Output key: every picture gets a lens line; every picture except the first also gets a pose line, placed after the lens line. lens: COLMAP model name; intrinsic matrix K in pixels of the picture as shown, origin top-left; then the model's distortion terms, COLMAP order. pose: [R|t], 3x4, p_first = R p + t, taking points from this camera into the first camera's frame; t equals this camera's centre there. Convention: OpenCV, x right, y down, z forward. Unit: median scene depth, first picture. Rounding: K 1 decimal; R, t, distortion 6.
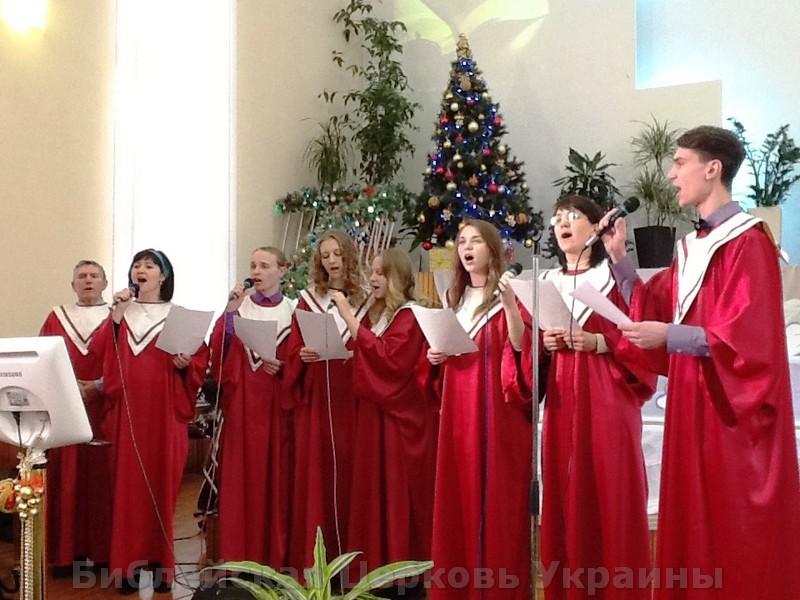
lens RADIAL K [[997.2, 0, 400.0], [0, 997.2, 300.0], [0, 0, 1]] dist [0.003545, 0.047731]
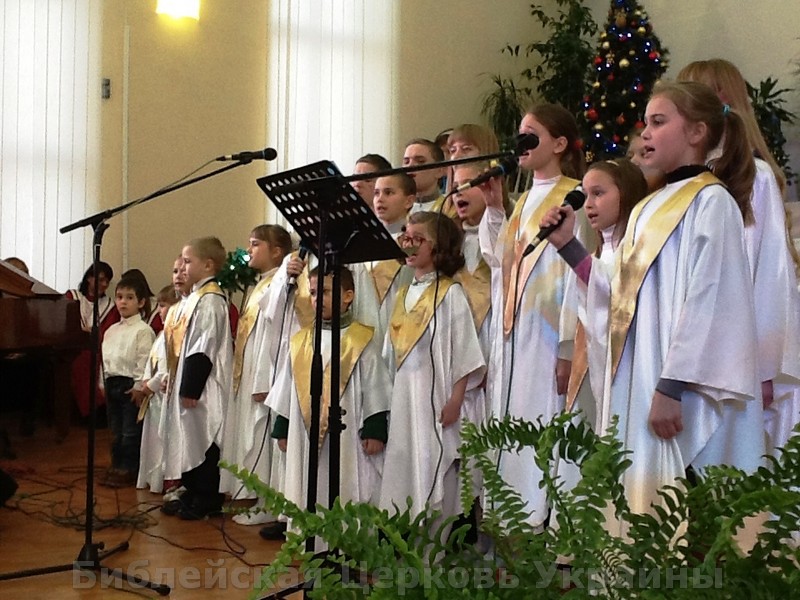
lens RADIAL K [[997.2, 0, 400.0], [0, 997.2, 300.0], [0, 0, 1]] dist [0.003545, 0.047731]
pose [[0.901747, -0.002619, -0.432257, 0.279618], [0.011298, 0.999783, 0.017511, 0.034716], [0.432117, -0.020674, 0.901581, 0.022632]]
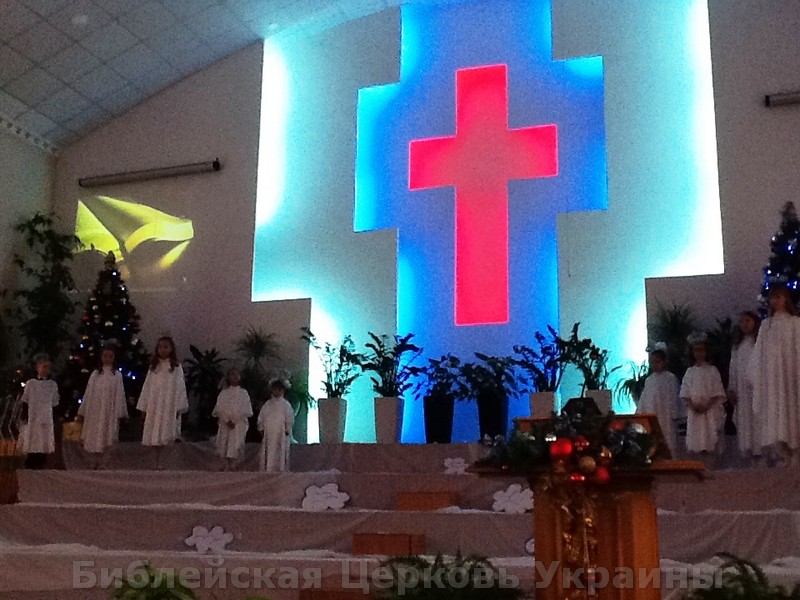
lens RADIAL K [[997.2, 0, 400.0], [0, 997.2, 300.0], [0, 0, 1]] dist [0.003545, 0.047731]
pose [[0.981793, 0.054067, 0.182099, 0.190384], [-0.019185, 0.981959, -0.188121, 0.022124], [-0.188985, 0.181202, 0.965117, -0.258649]]
